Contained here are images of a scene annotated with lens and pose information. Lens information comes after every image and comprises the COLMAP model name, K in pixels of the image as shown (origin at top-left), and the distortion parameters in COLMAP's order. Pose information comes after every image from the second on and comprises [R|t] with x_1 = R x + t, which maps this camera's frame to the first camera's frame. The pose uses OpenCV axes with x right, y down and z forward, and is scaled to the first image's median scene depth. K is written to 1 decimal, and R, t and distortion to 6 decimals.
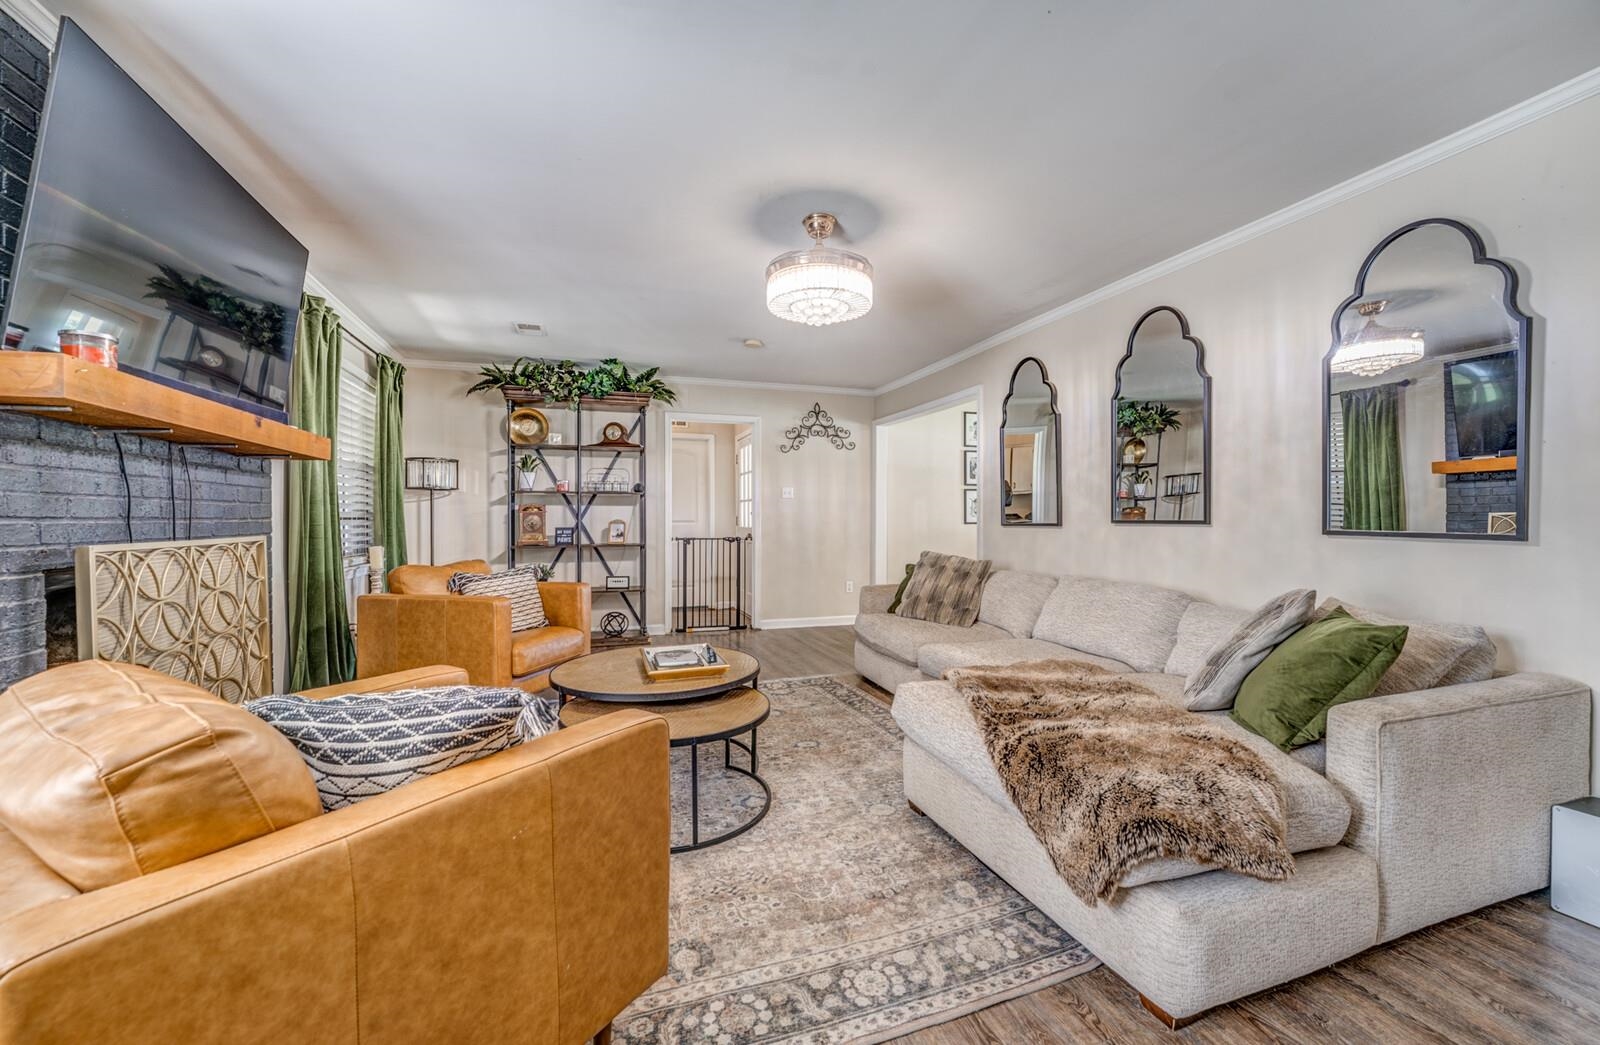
lens RADIAL K [[641.2, 0, 797.1], [0, 641.2, 523.4], [0, 0, 1]] dist [-0.010354, 0.000468]
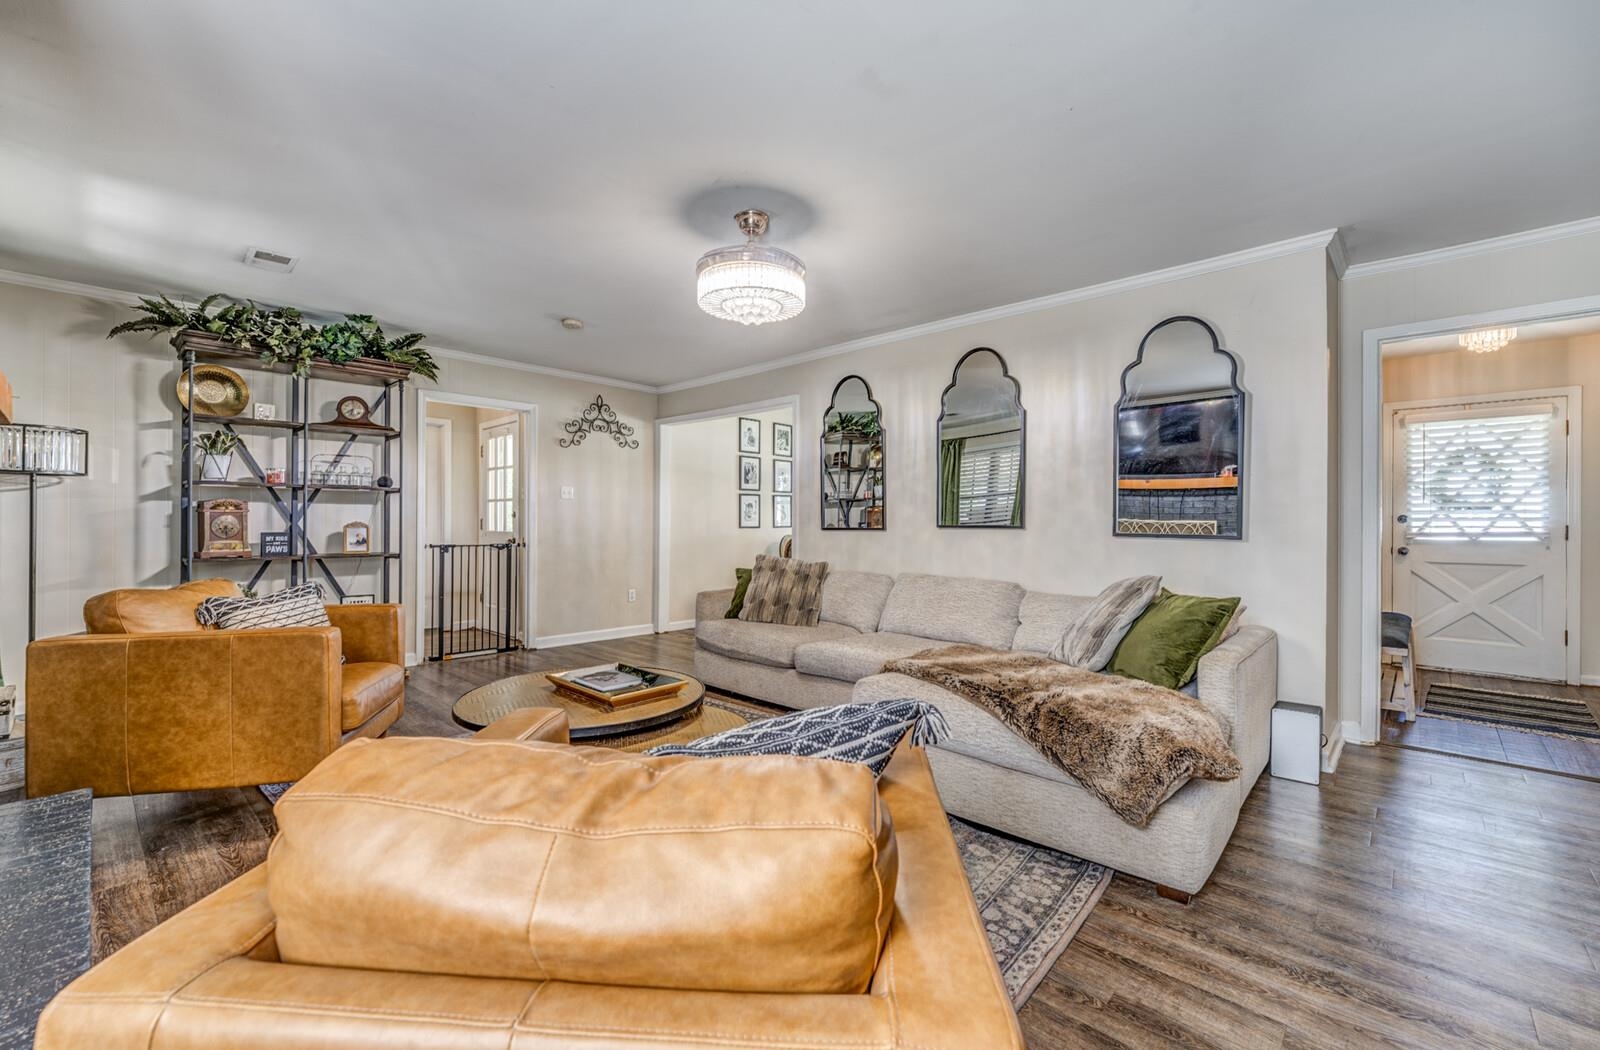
lens RADIAL K [[666.2, 0, 804.5], [0, 666.2, 522.4], [0, 0, 1]] dist [-0.003524, -0.000062]
pose [[0.878708, 0.004361, 0.477339, -0.208274], [-0.000697, 0.999969, -0.007852, 0.000260], [-0.477358, 0.006567, 0.878684, 0.038324]]
